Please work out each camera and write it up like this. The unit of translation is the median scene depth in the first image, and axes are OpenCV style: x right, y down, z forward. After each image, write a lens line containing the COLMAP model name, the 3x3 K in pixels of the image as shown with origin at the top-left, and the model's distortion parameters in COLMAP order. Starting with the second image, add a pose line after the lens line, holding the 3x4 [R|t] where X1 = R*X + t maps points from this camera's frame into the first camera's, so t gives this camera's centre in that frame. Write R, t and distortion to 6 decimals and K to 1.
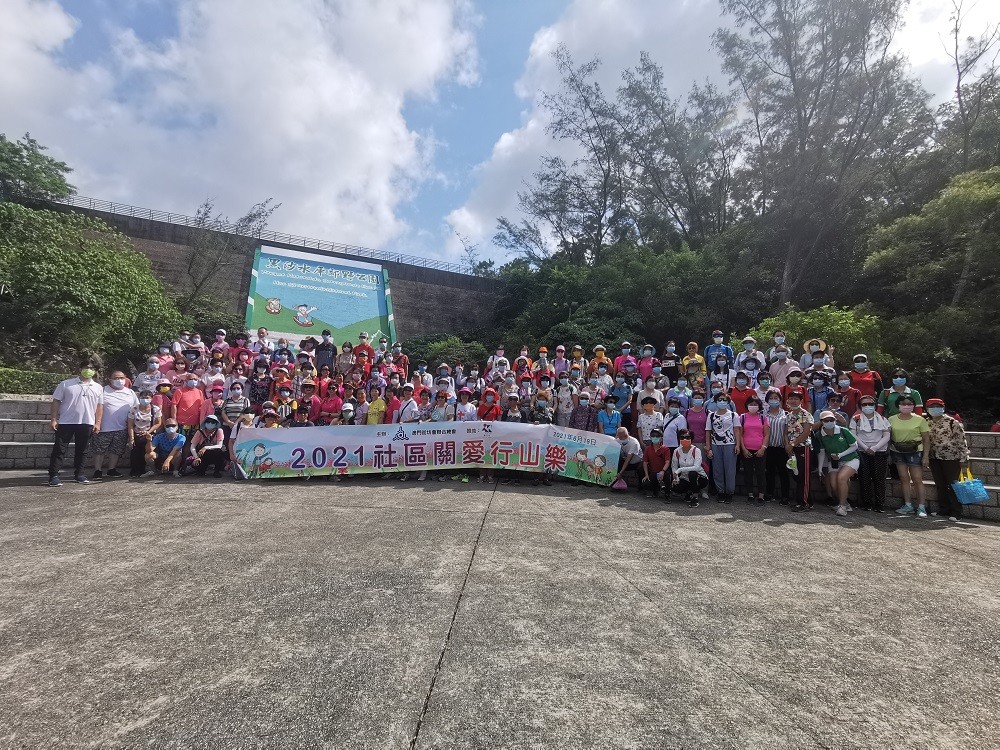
lens RADIAL K [[459.7, 0, 500.0], [0, 459.7, 375.0], [0, 0, 1]] dist [-0.000874, 0.010624]
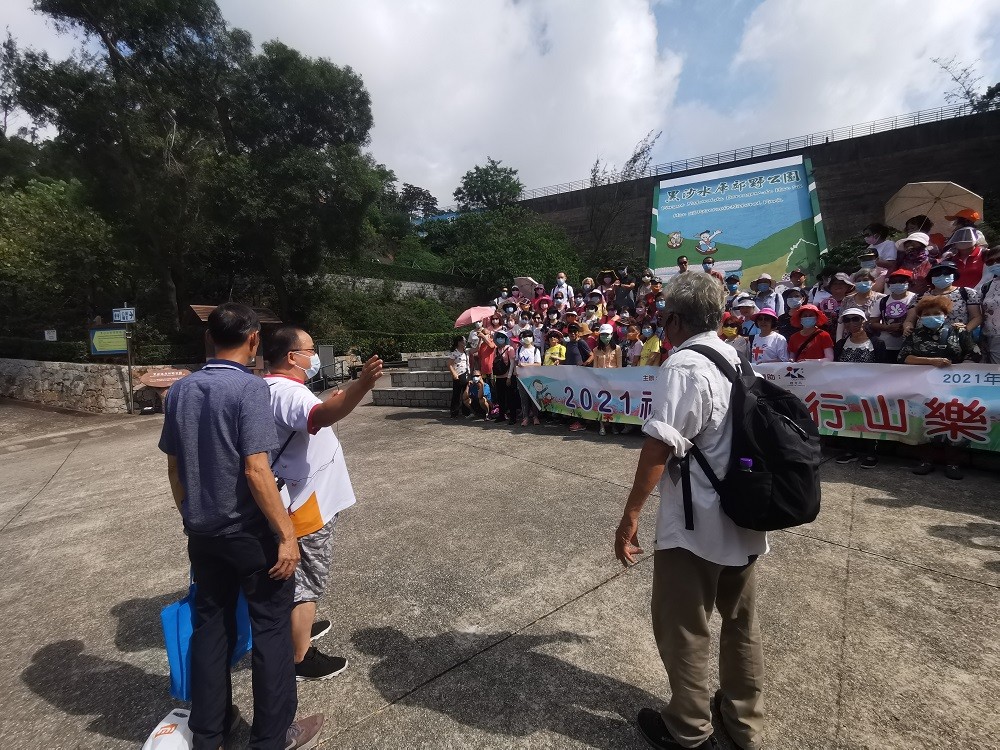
lens RADIAL K [[459.7, 0, 500.0], [0, 459.7, 375.0], [0, 0, 1]] dist [-0.000874, 0.010624]
pose [[0.633387, -0.013897, -0.773710, 0.191095], [0.127531, 0.988042, 0.086655, 0.015191], [0.763254, -0.153558, 0.627585, 0.297227]]
